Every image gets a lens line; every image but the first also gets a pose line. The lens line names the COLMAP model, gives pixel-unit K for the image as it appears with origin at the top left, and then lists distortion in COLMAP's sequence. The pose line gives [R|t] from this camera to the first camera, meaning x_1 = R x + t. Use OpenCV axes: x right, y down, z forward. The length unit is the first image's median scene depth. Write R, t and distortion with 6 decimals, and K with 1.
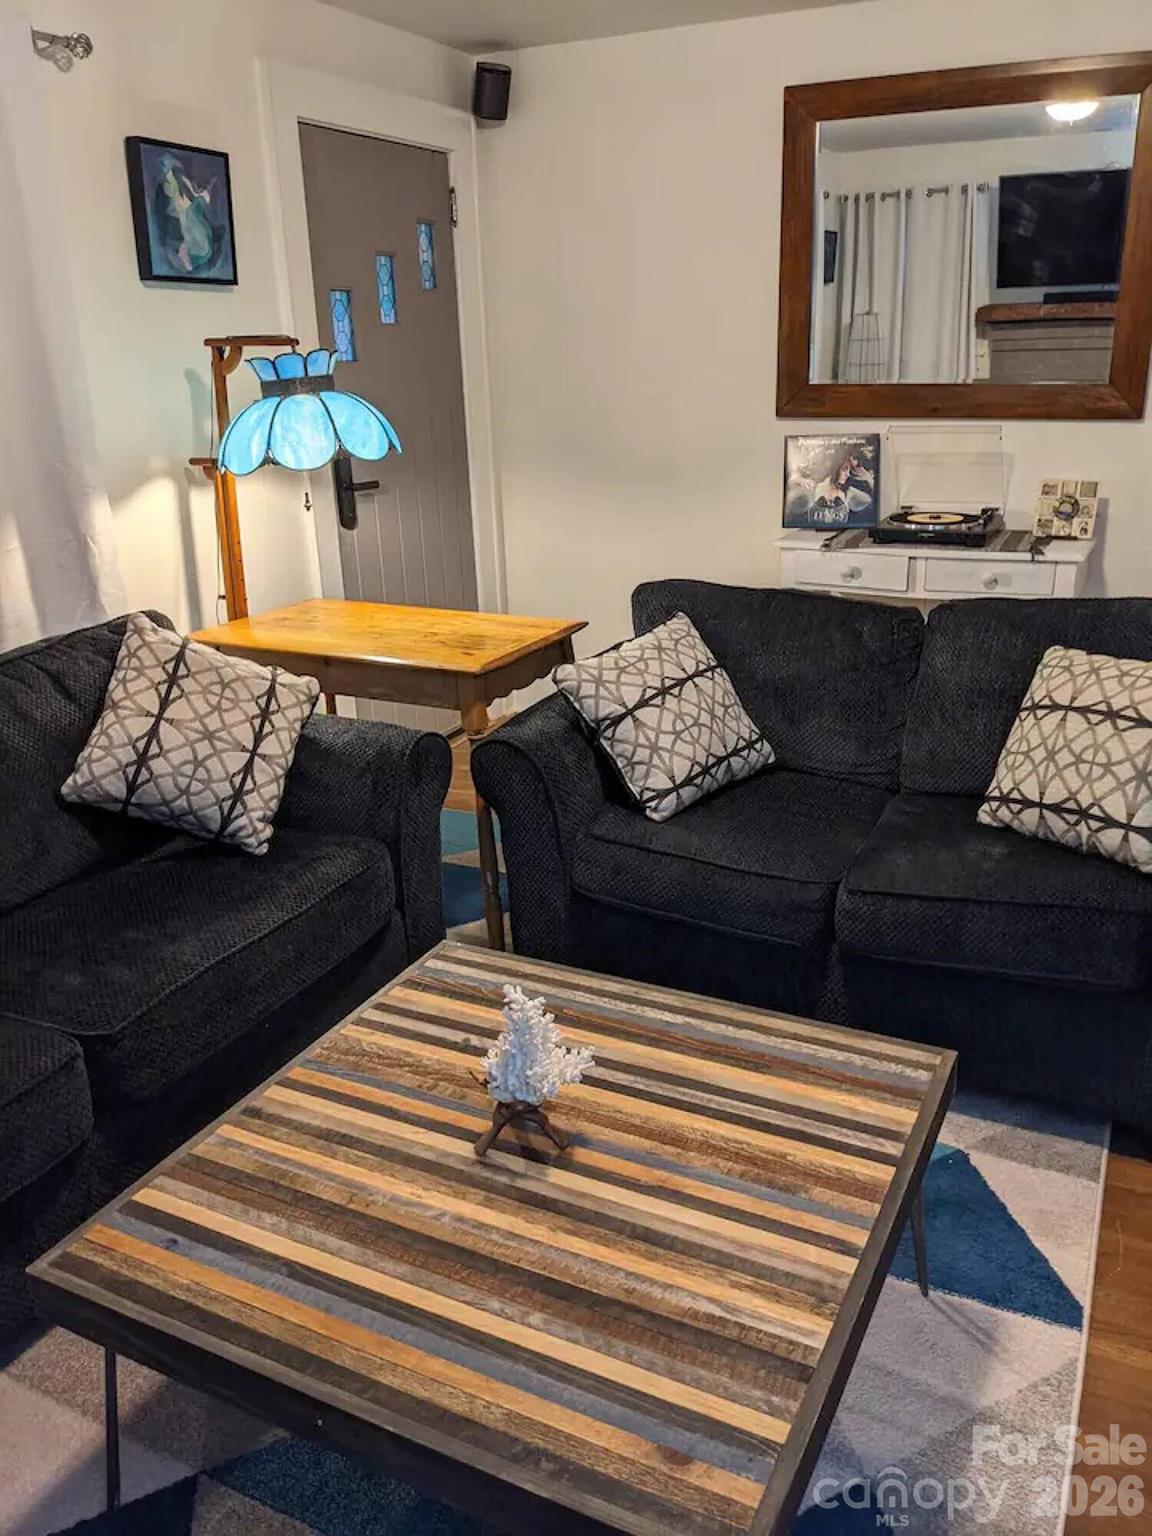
lens RADIAL K [[1219.2, 0, 576.0], [0, 1219.2, 768.0], [0, 0, 1]] dist [0.009512, -0.046940]
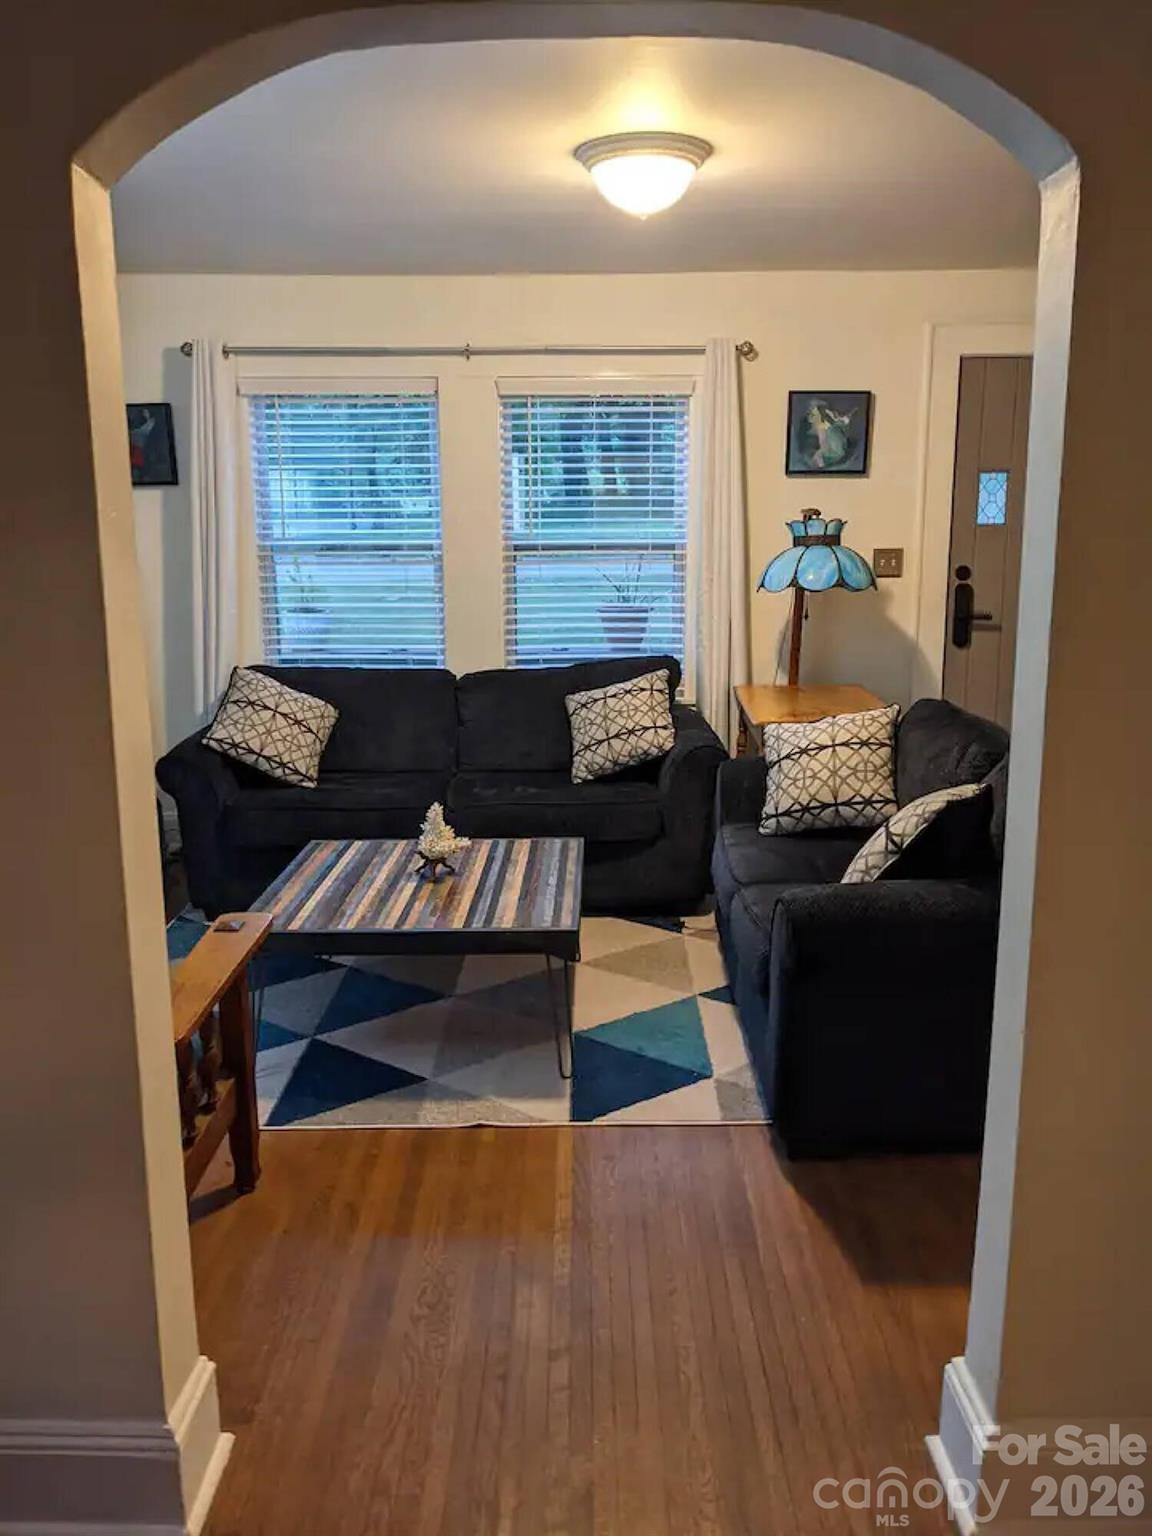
lens RADIAL K [[1219.2, 0, 576.0], [0, 1219.2, 768.0], [0, 0, 1]] dist [0.009512, -0.046940]
pose [[0.427367, 0.214019, -0.878381, 1.061619], [-0.297007, 0.950887, 0.087179, -0.082607], [0.853899, 0.223628, 0.469943, 0.073510]]
